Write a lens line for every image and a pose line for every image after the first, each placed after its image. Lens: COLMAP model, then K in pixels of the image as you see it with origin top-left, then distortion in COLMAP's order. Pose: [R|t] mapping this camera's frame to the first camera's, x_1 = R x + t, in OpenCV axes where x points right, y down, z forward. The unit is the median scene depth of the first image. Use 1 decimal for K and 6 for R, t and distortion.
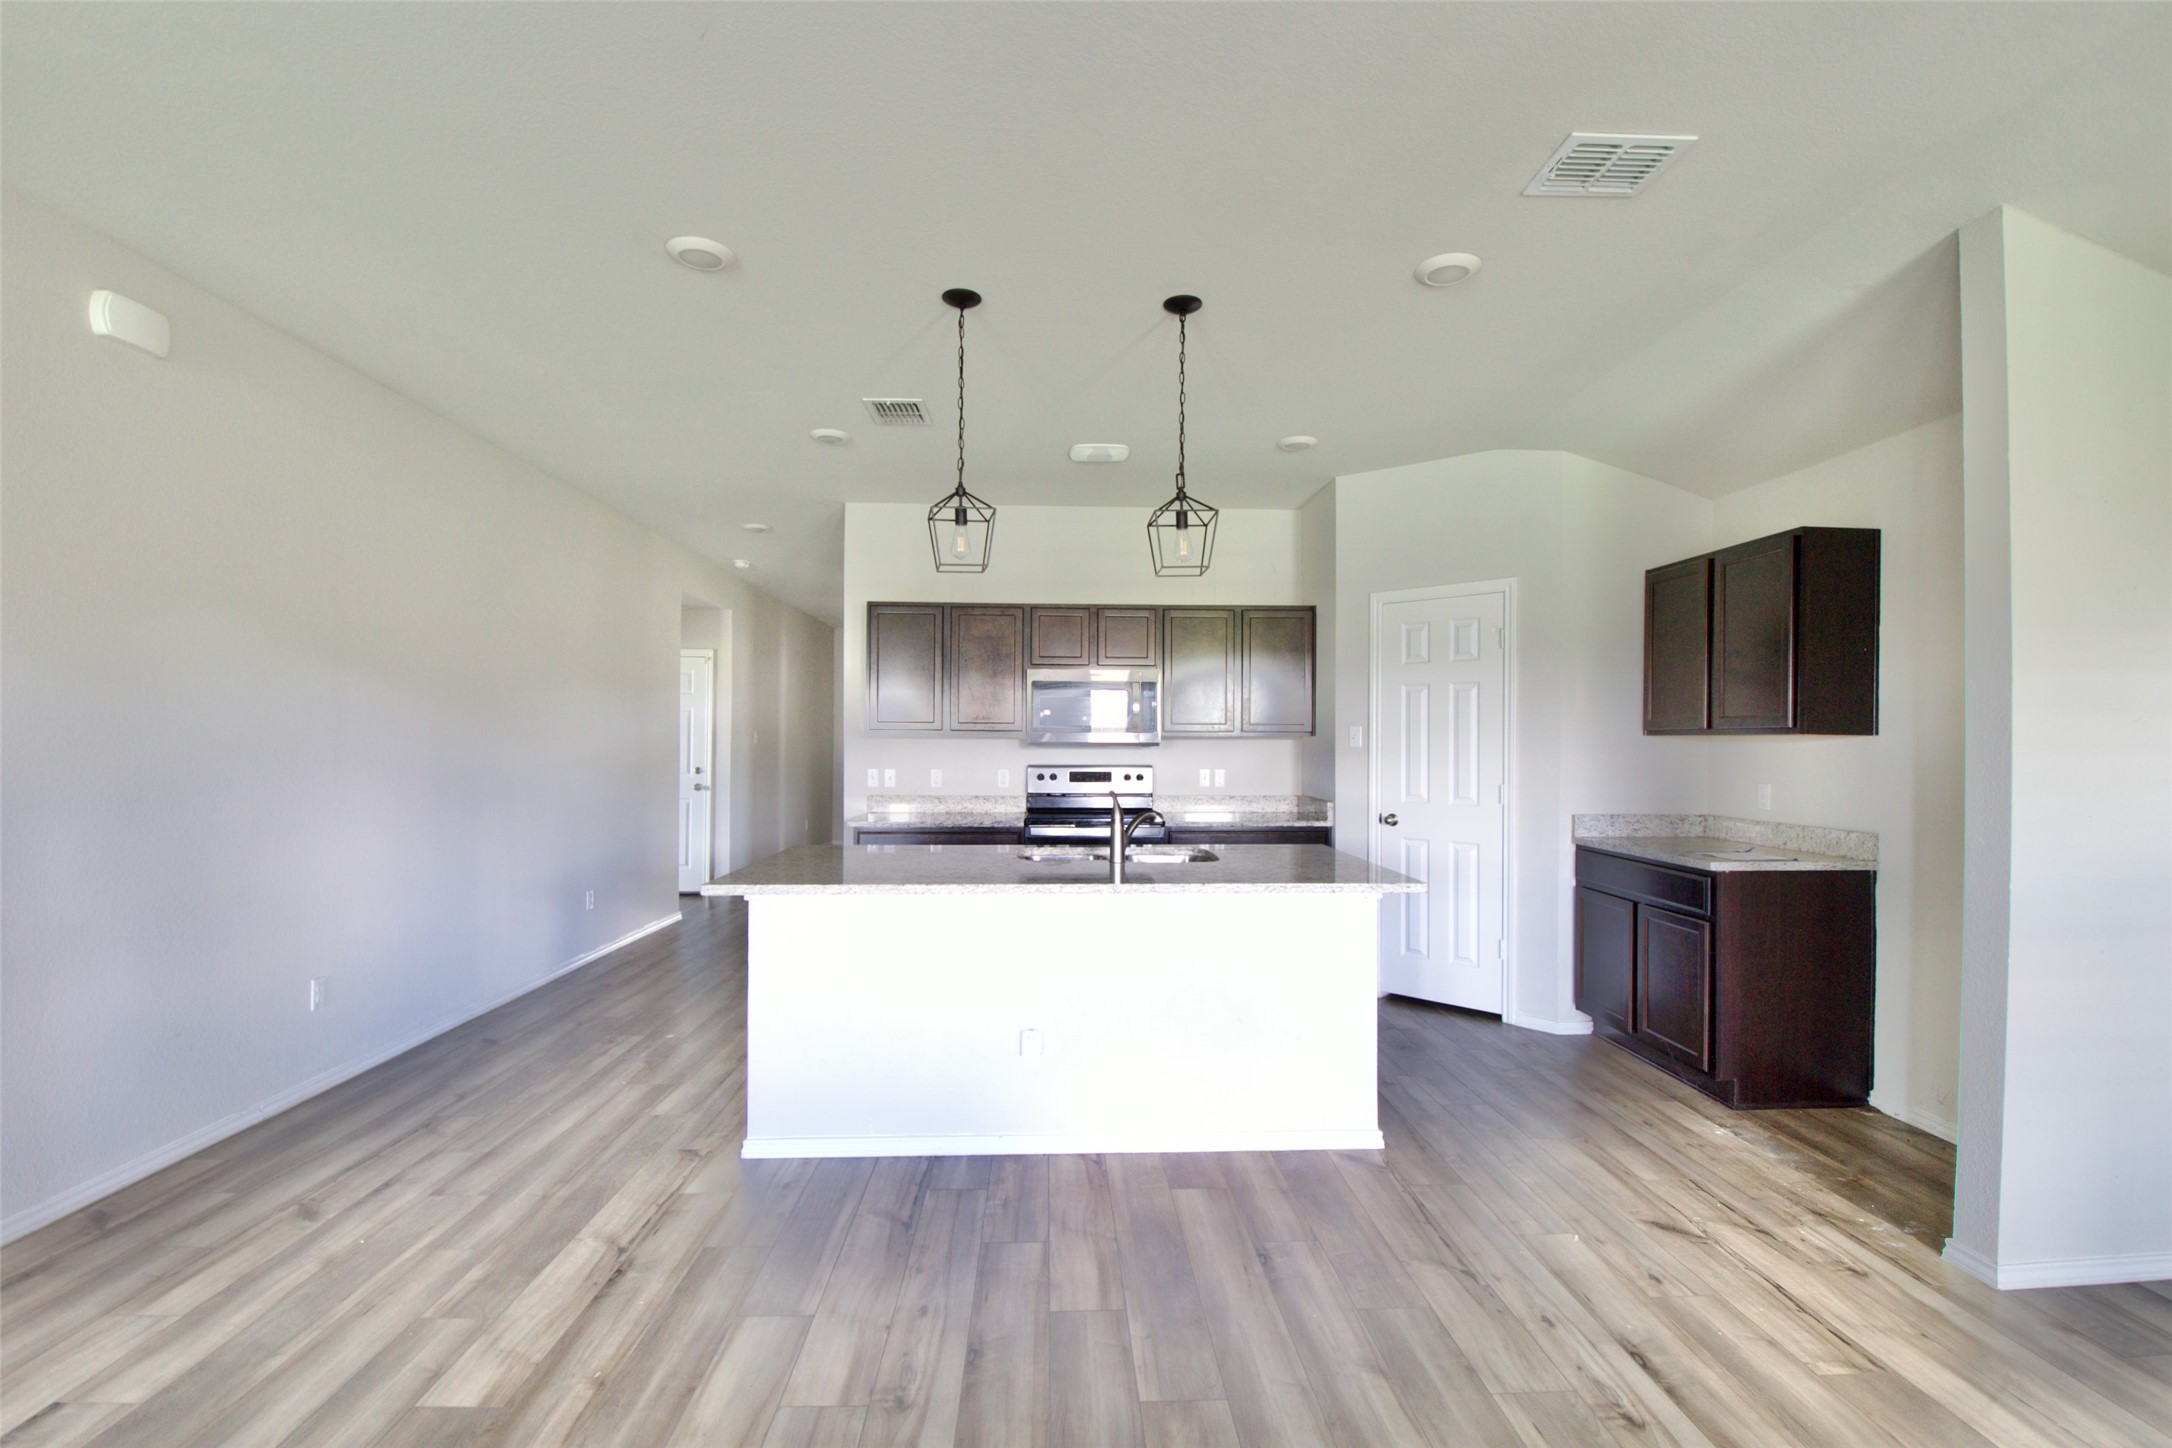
lens RADIAL K [[950.8, 0, 1092.9], [0, 950.8, 731.8], [0, 0, 1]] dist [0.014804, -0.018731]
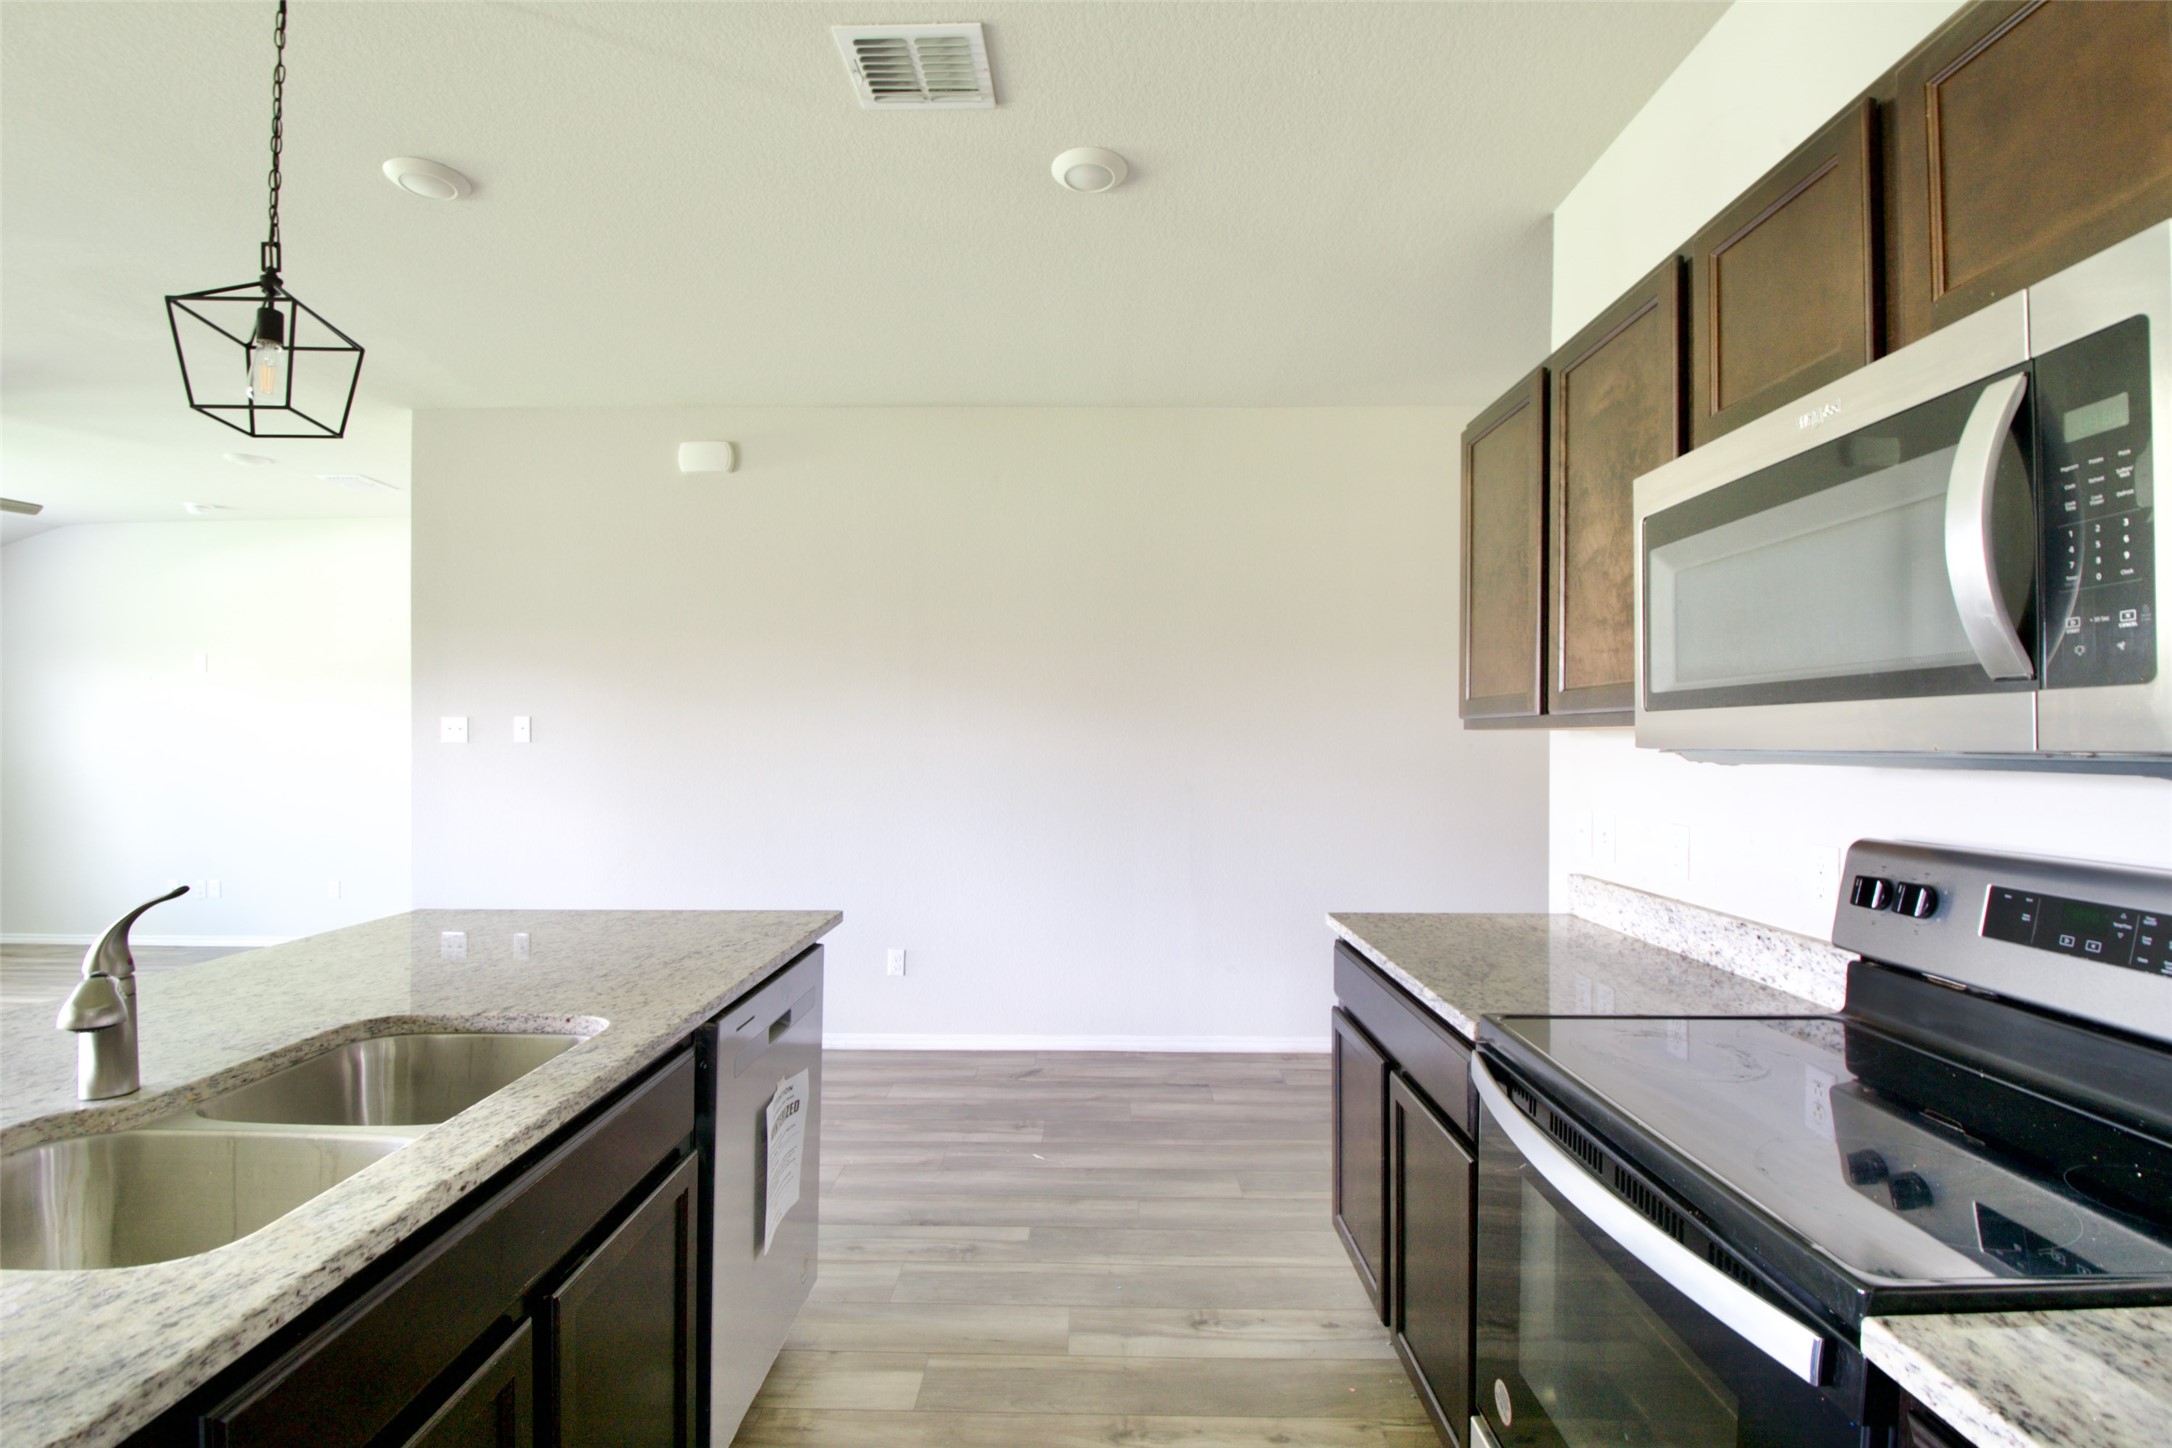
lens RADIAL K [[960.3, 0, 1079.2], [0, 960.3, 741.9], [0, 0, 1]] dist [0.015780, -0.020804]
pose [[-0.067685, -0.000726, -0.997706, 0.253292], [0.010251, 0.999946, -0.001423, 0.009724], [0.997654, -0.010324, -0.067674, 1.002115]]
